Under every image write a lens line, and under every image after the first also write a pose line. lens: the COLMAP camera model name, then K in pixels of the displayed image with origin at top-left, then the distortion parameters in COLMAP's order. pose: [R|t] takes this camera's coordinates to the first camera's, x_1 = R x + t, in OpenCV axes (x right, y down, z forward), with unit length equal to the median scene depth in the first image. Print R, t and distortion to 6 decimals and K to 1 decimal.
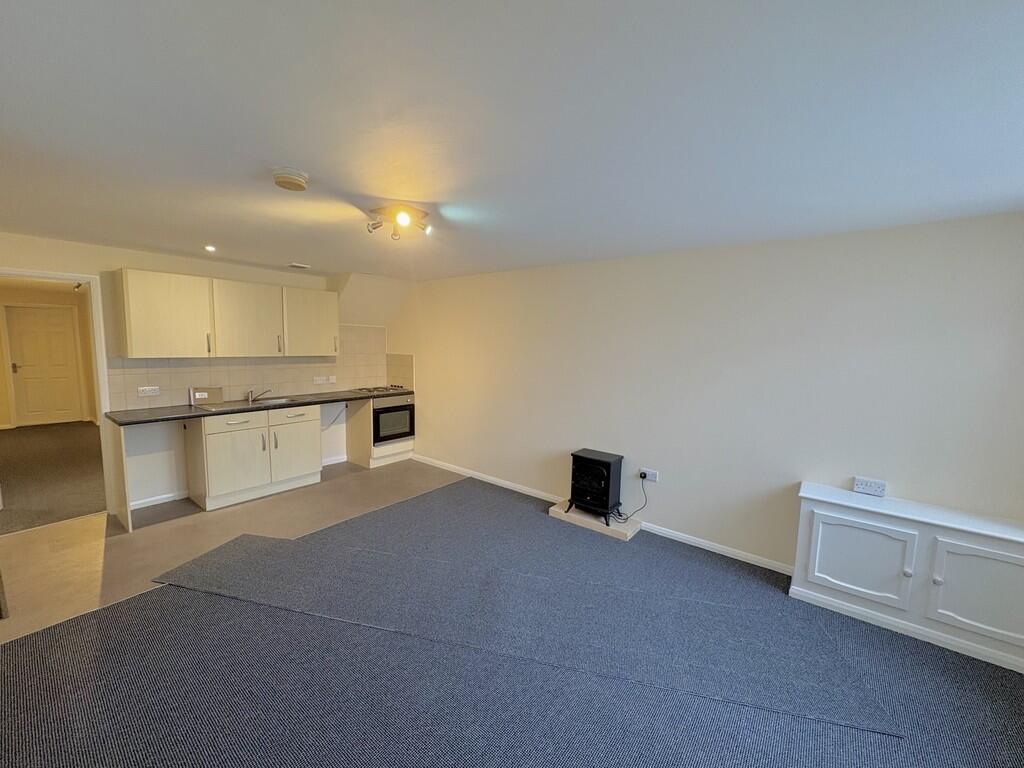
lens RADIAL K [[406.5, 0, 513.5], [0, 406.5, 383.0], [0, 0, 1]] dist [-0.001063, 0.000192]
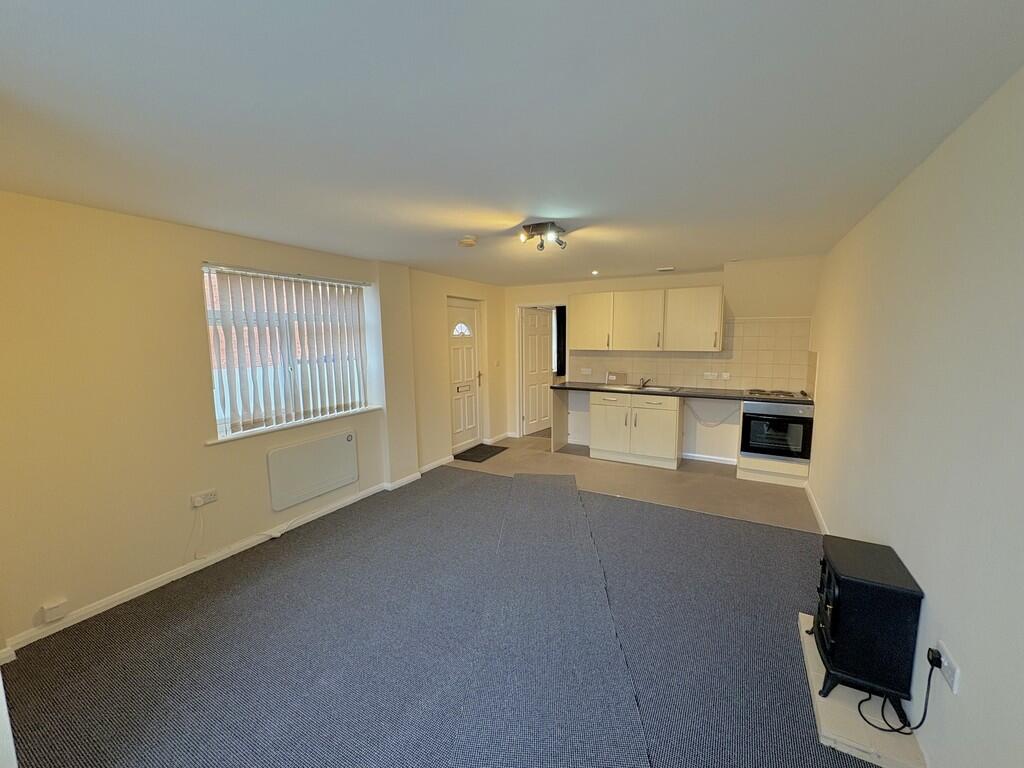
lens RADIAL K [[406.5, 0, 512.0], [0, 406.5, 387.2], [0, 0, 1]] dist [-0.001063, 0.000192]
pose [[0.158986, 0.106087, -0.981565, 0.451253], [-0.085168, 0.991978, 0.093417, -0.031715], [0.983600, 0.068746, 0.166746, 0.365826]]
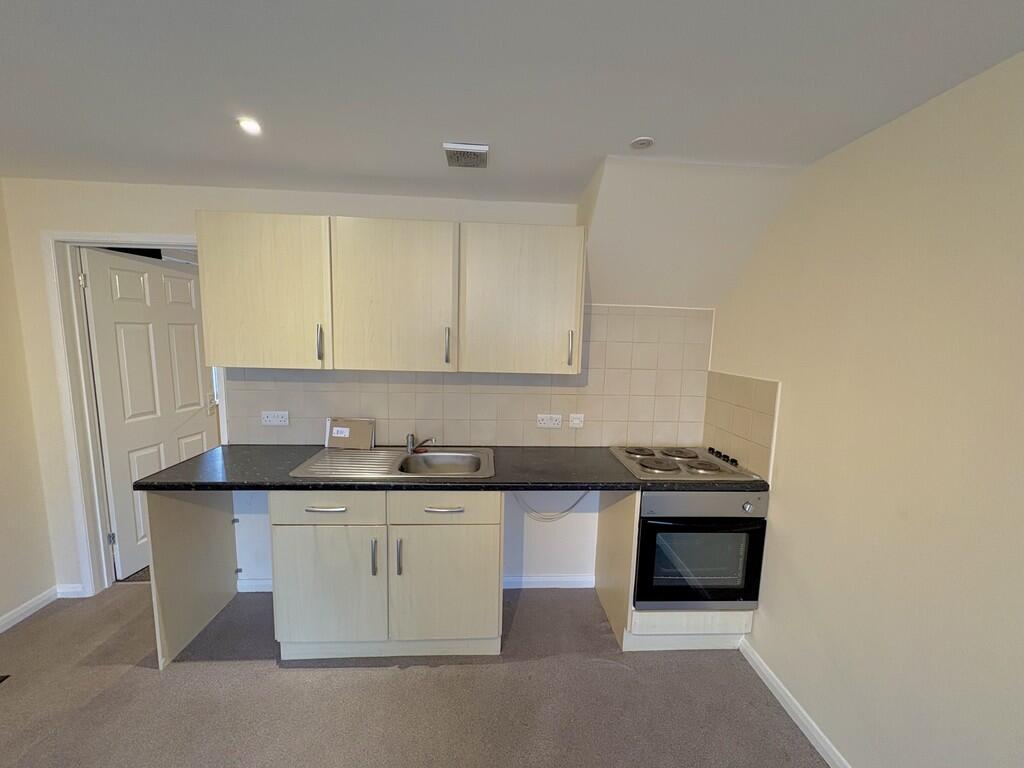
lens RADIAL K [[406.5, 0, 510.3], [0, 406.5, 383.2], [0, 0, 1]] dist [-0.001063, 0.000192]
pose [[0.657553, 0.094986, -0.747397, -0.153165], [-0.087600, 0.994931, 0.049375, -0.074146], [0.748298, 0.033005, 0.662541, 0.665708]]
